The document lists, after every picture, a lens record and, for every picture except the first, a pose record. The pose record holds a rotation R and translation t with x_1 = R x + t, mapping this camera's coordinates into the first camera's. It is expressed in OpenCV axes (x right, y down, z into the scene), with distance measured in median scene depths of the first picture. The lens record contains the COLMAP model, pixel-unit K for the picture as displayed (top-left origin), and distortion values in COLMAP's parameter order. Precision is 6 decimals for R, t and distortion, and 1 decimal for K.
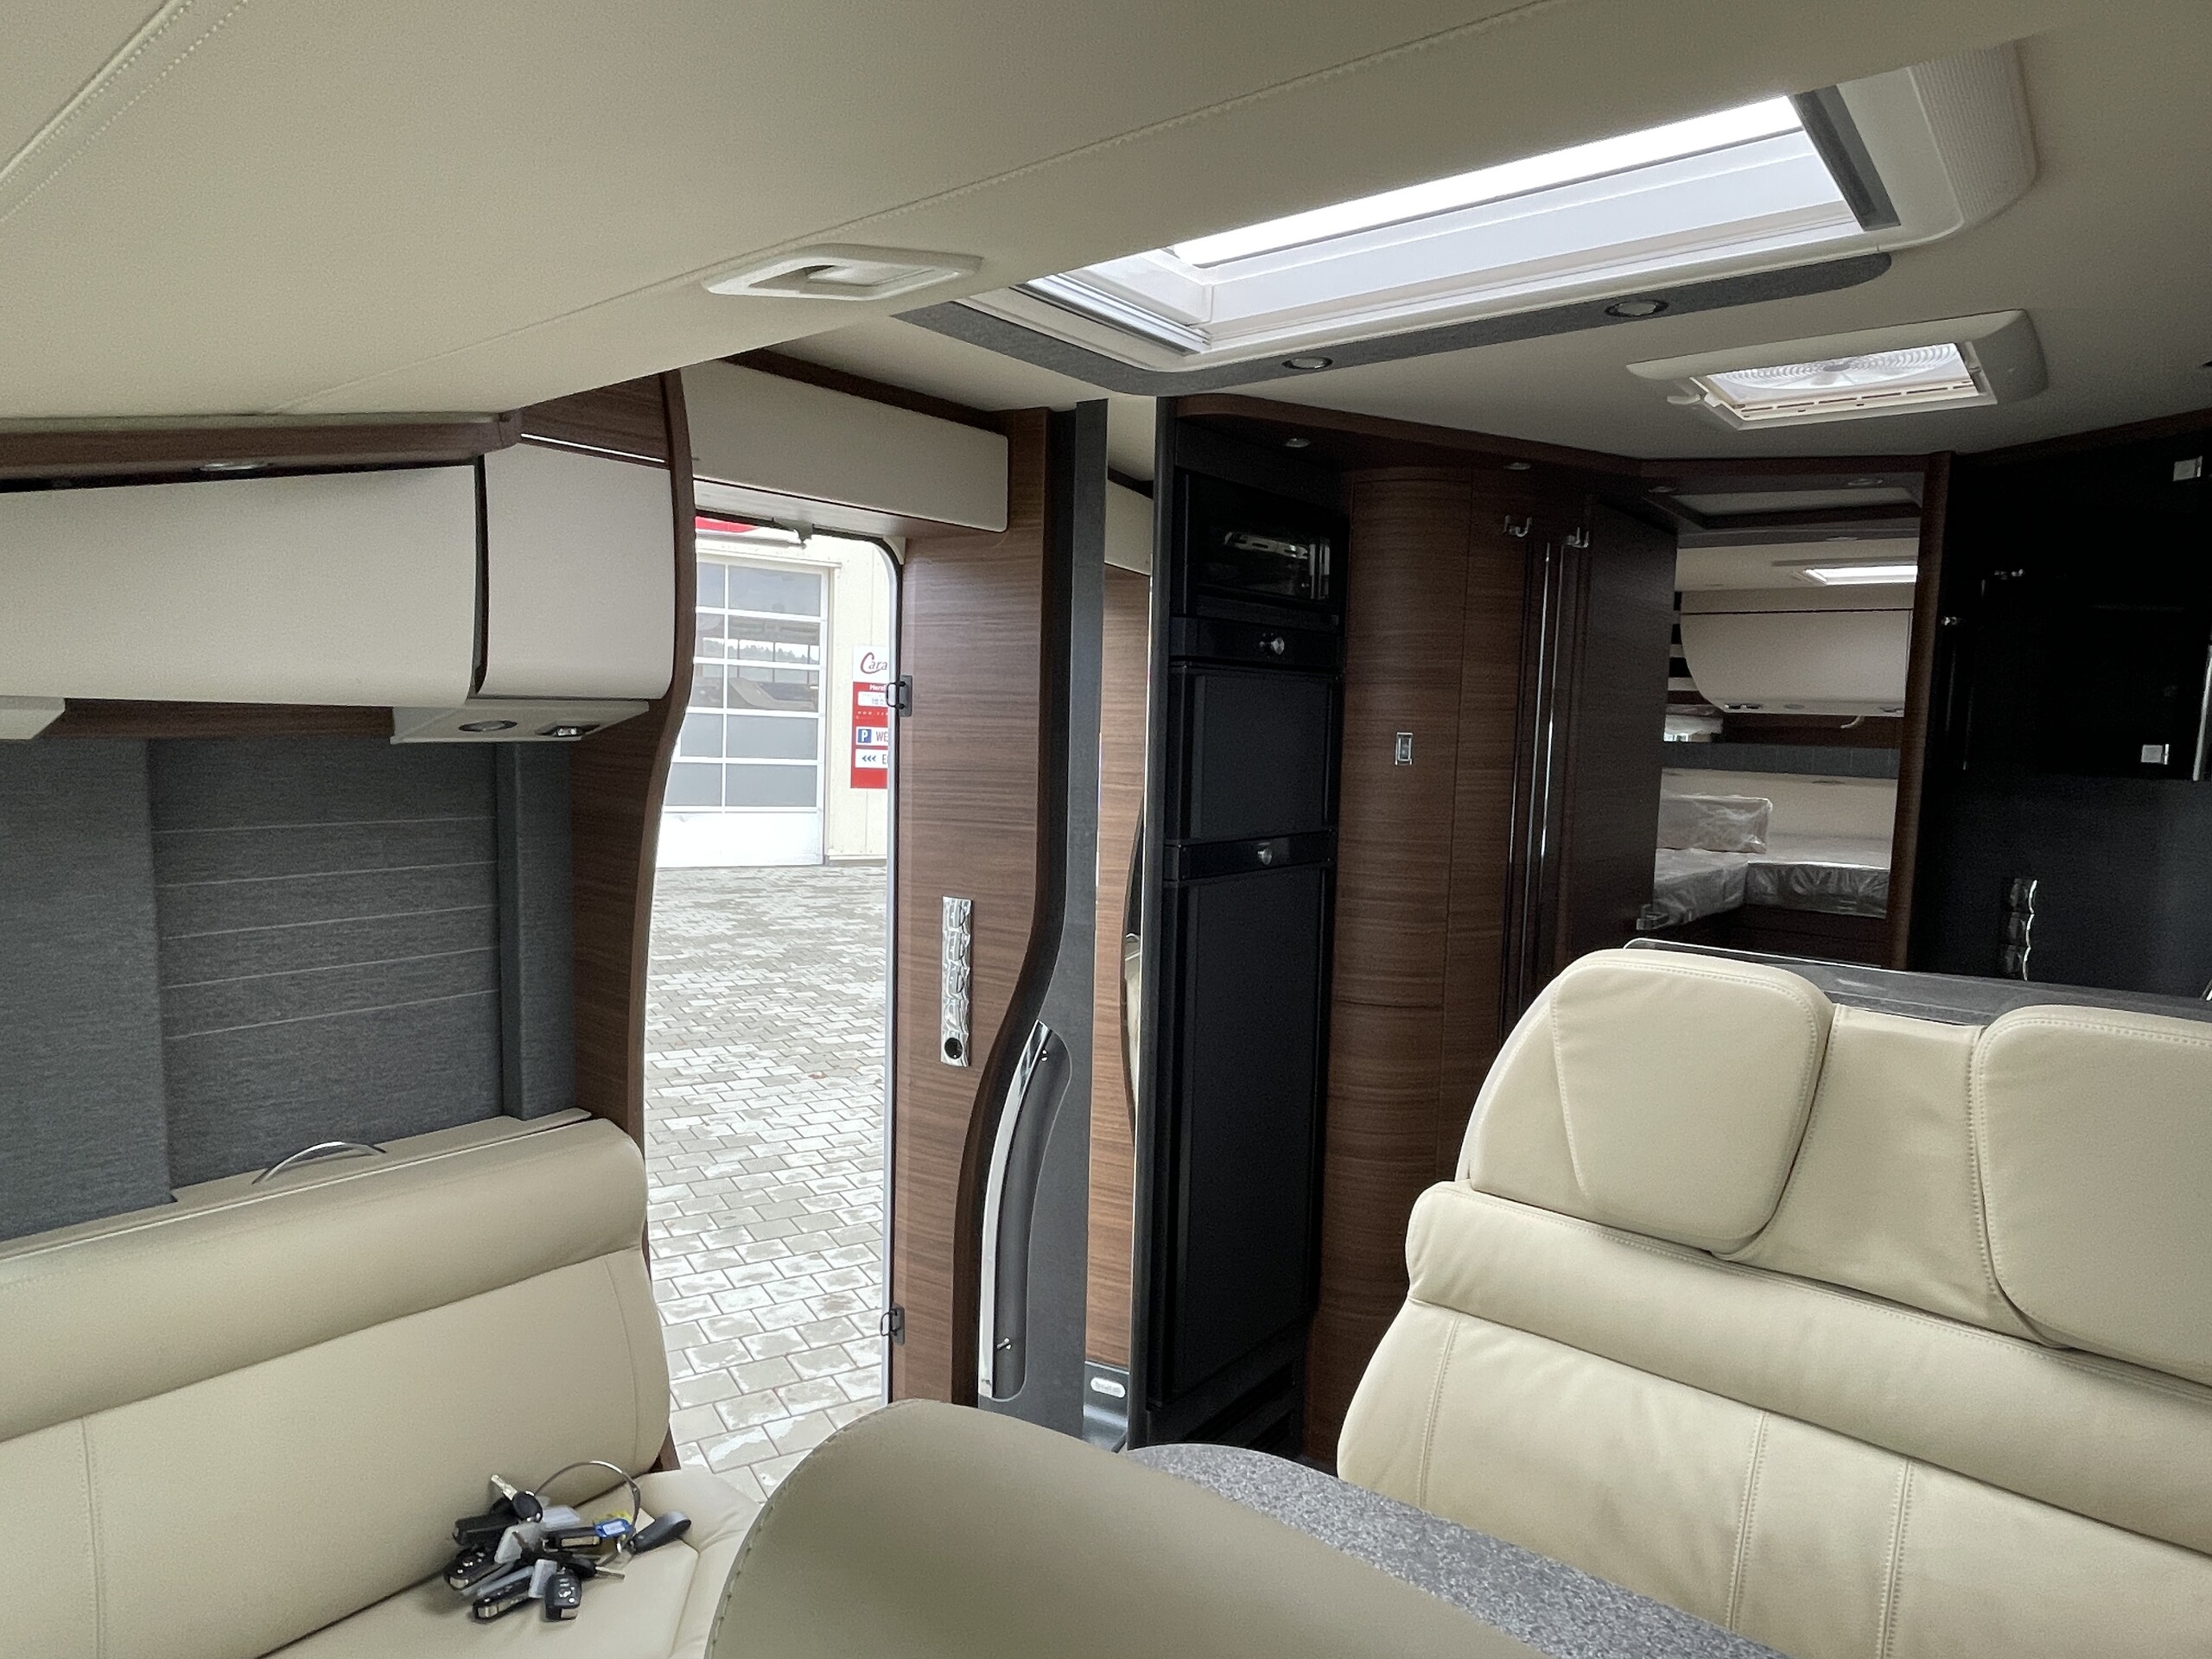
lens RADIAL K [[1300.2, 0, 1074.2], [0, 1300.2, 843.5], [0, 0, 1]] dist [-0.012695, 0.006470]
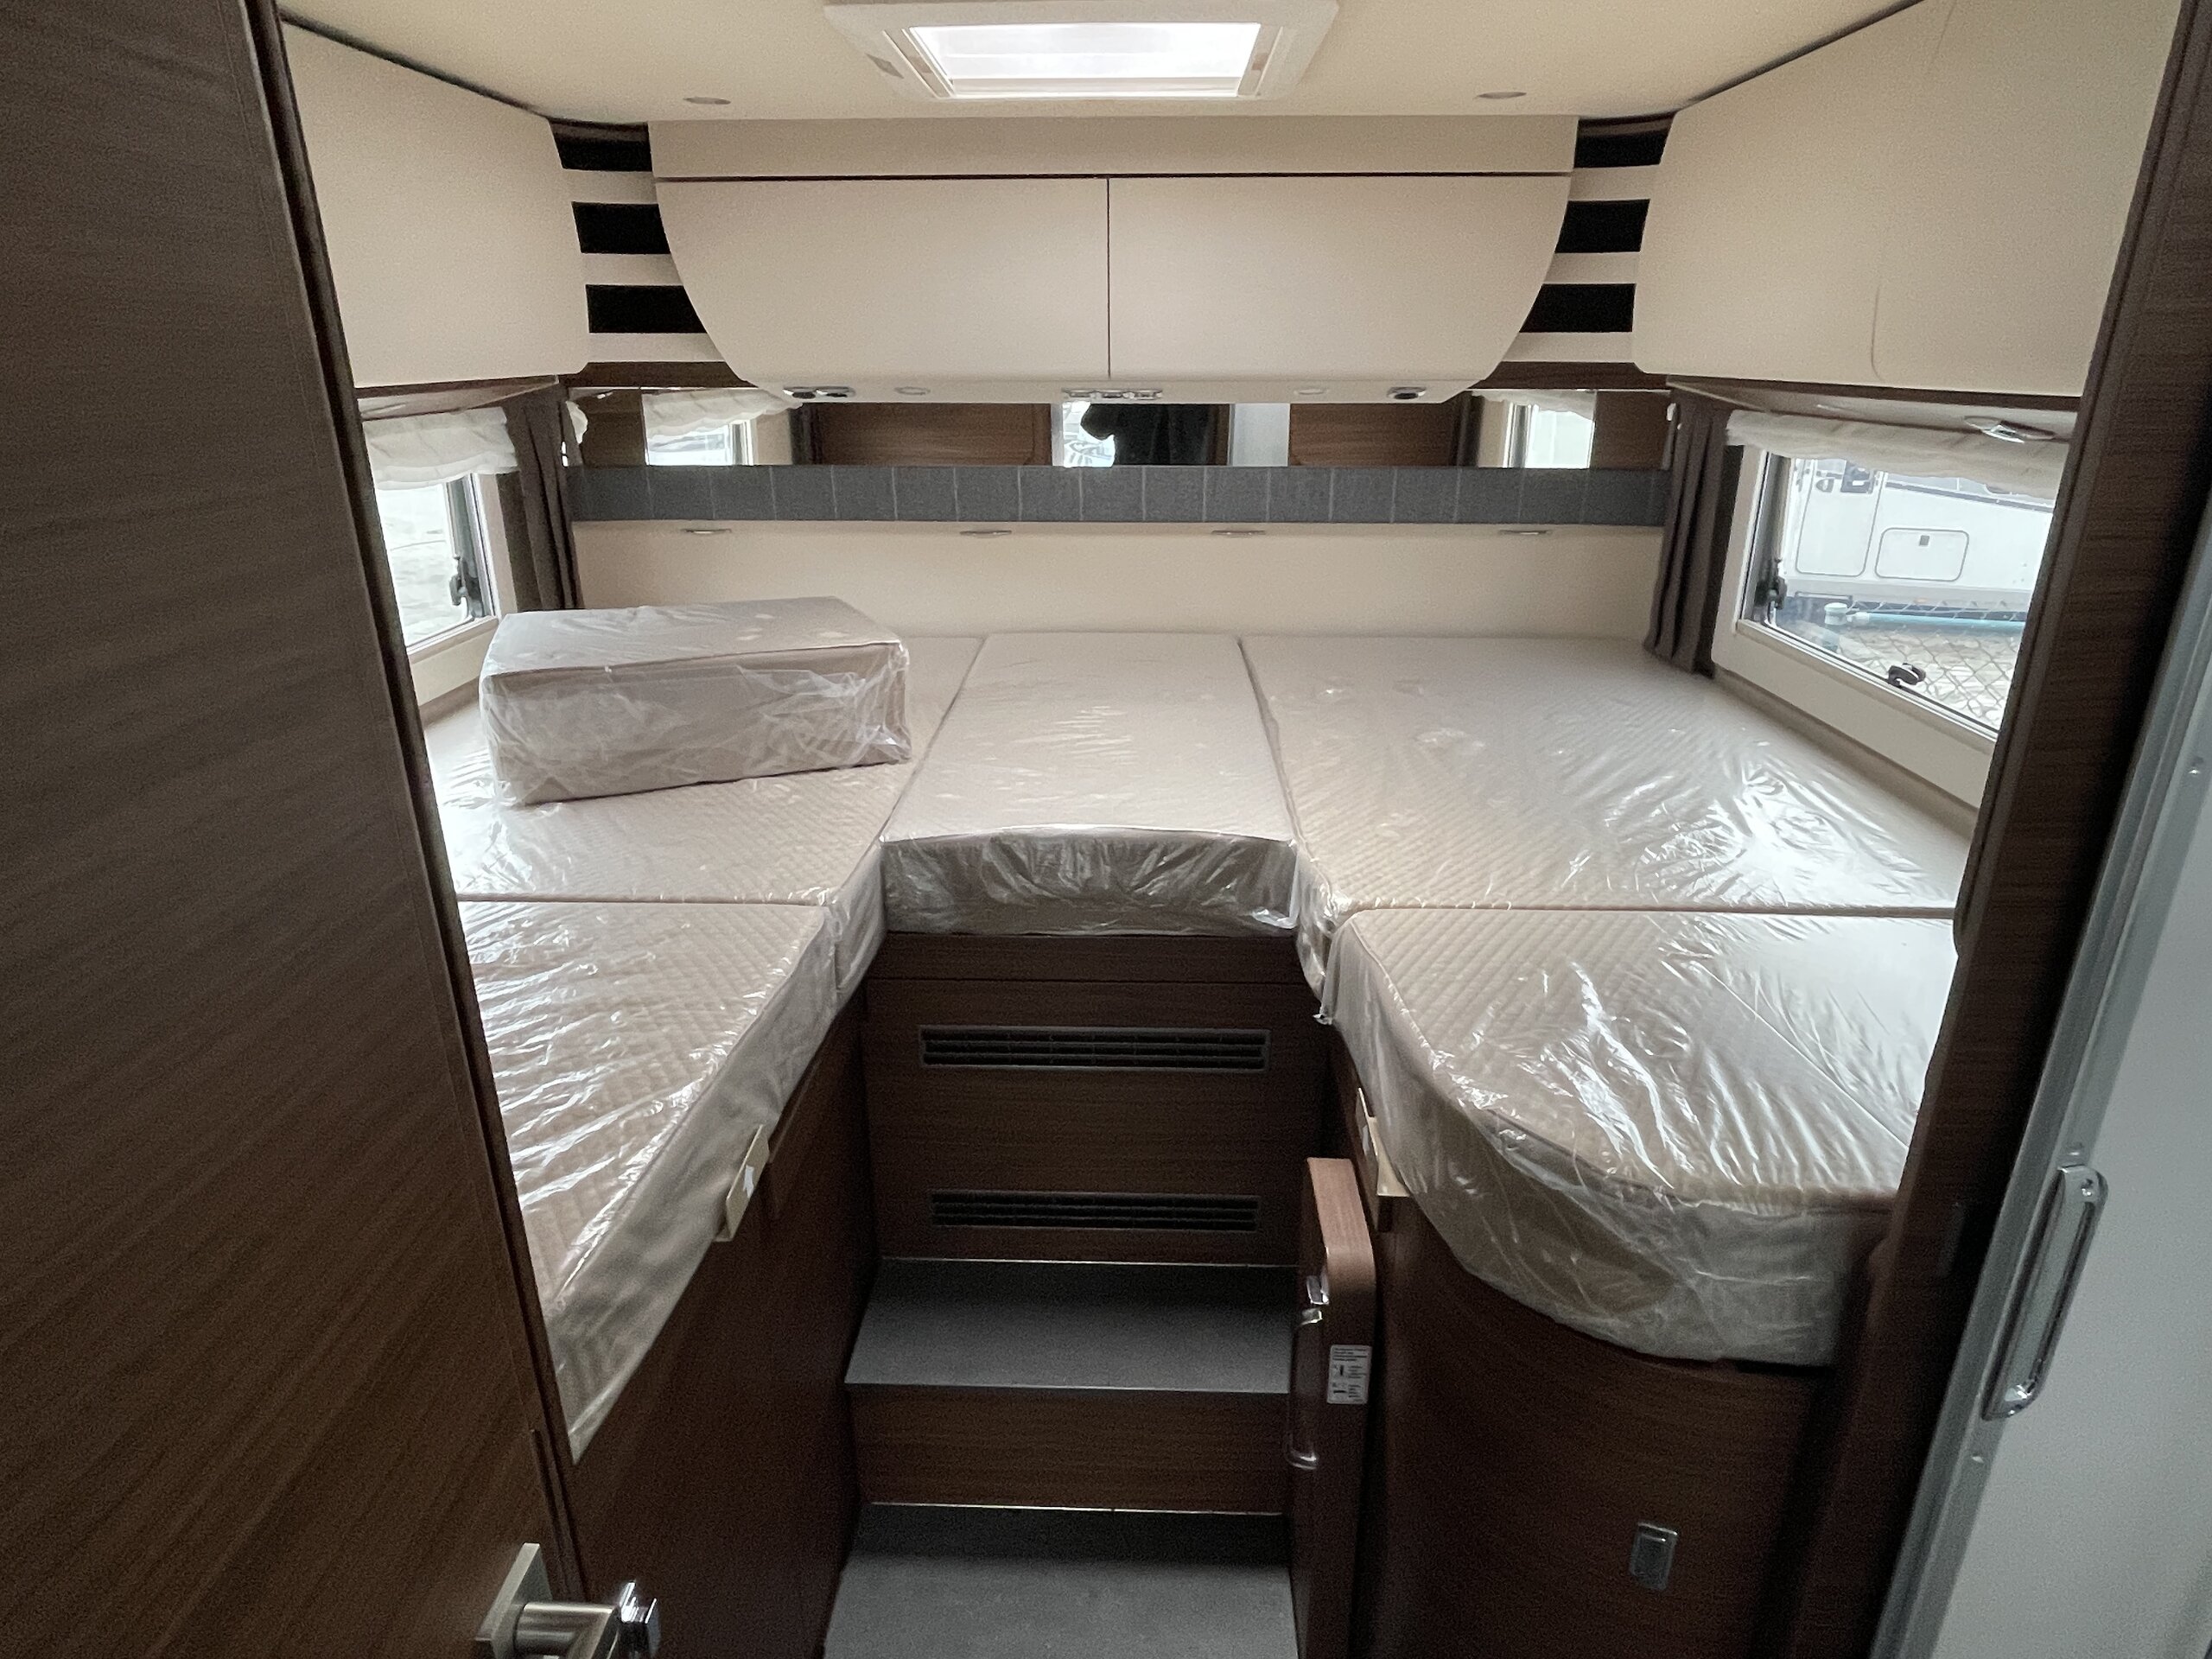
lens RADIAL K [[1300.2, 0, 1107.2], [0, 1300.2, 838.1], [0, 0, 1]] dist [-0.012695, 0.006470]
pose [[0.784836, -0.248814, 0.567559, 0.560880], [0.088973, 0.951610, 0.294145, -0.160704], [-0.613283, -0.180358, 0.768996, 1.047695]]
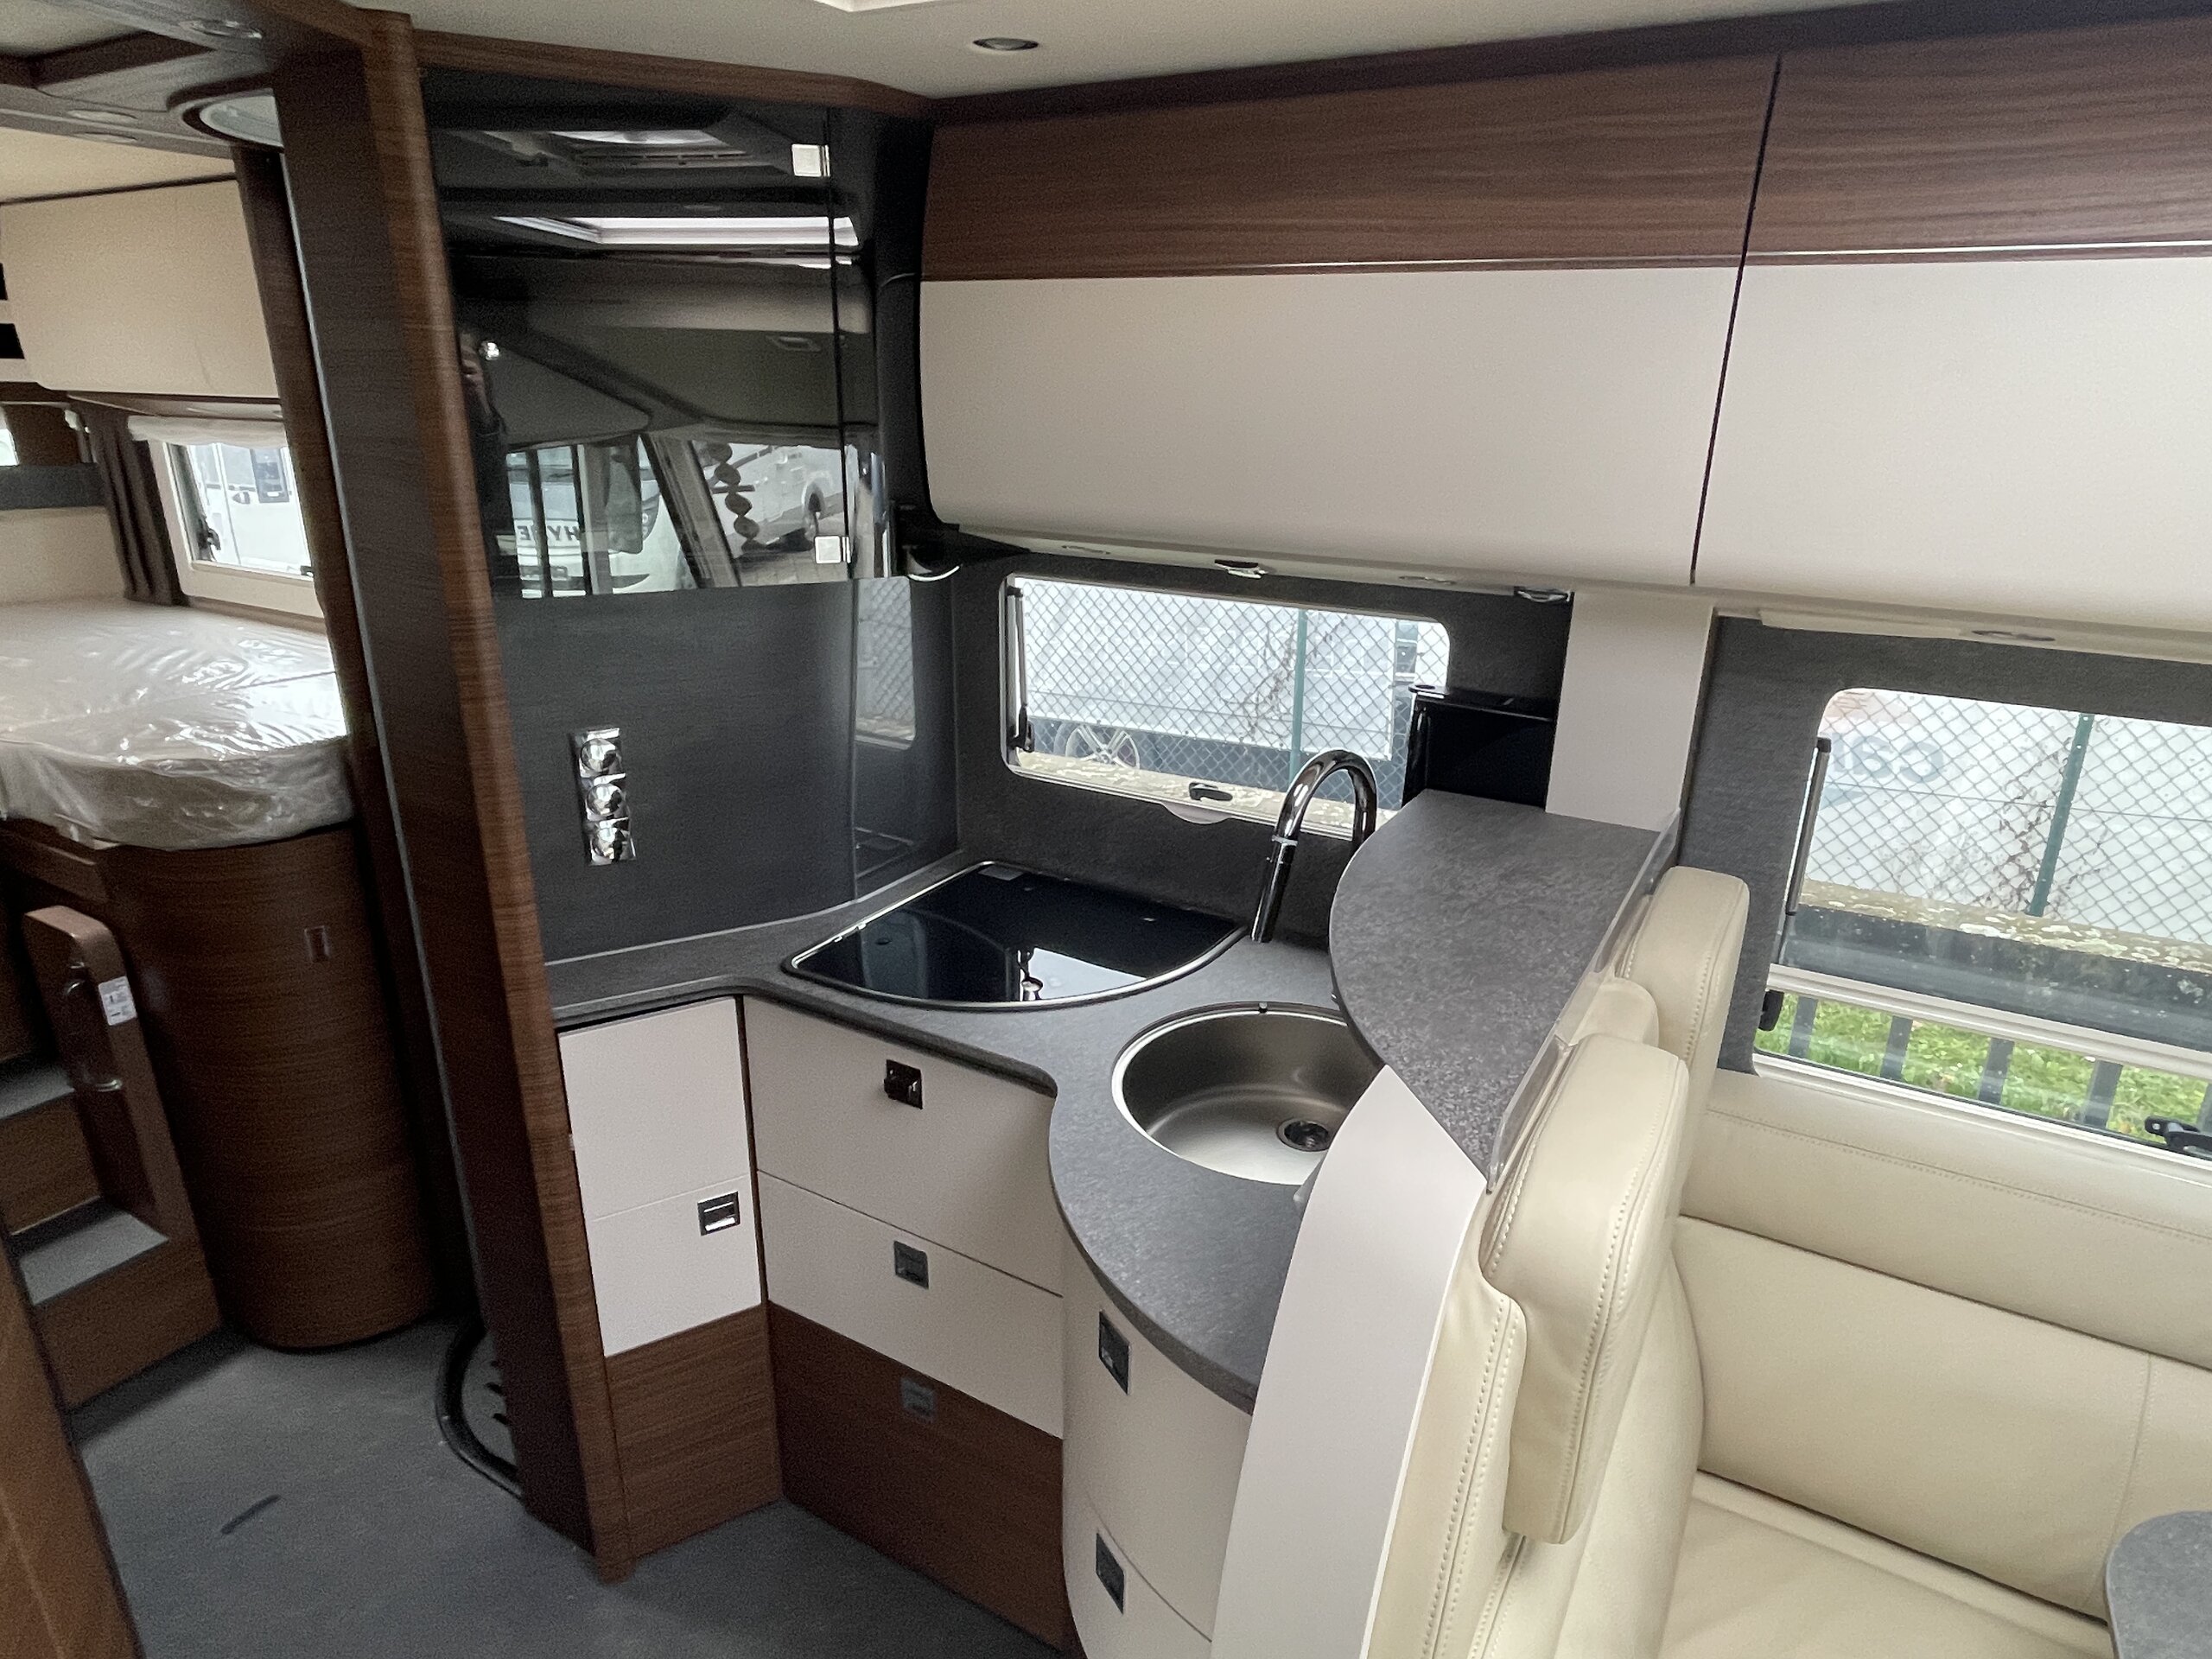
lens RADIAL K [[1300.2, 0, 1113.1], [0, 1300.2, 844.9], [0, 0, 1]] dist [-0.012695, 0.006470]
pose [[-0.163072, -0.365605, 0.916374, 0.005547], [0.080733, 0.920747, 0.381716, -0.158896], [-0.983306, 0.136229, -0.120631, 0.783616]]
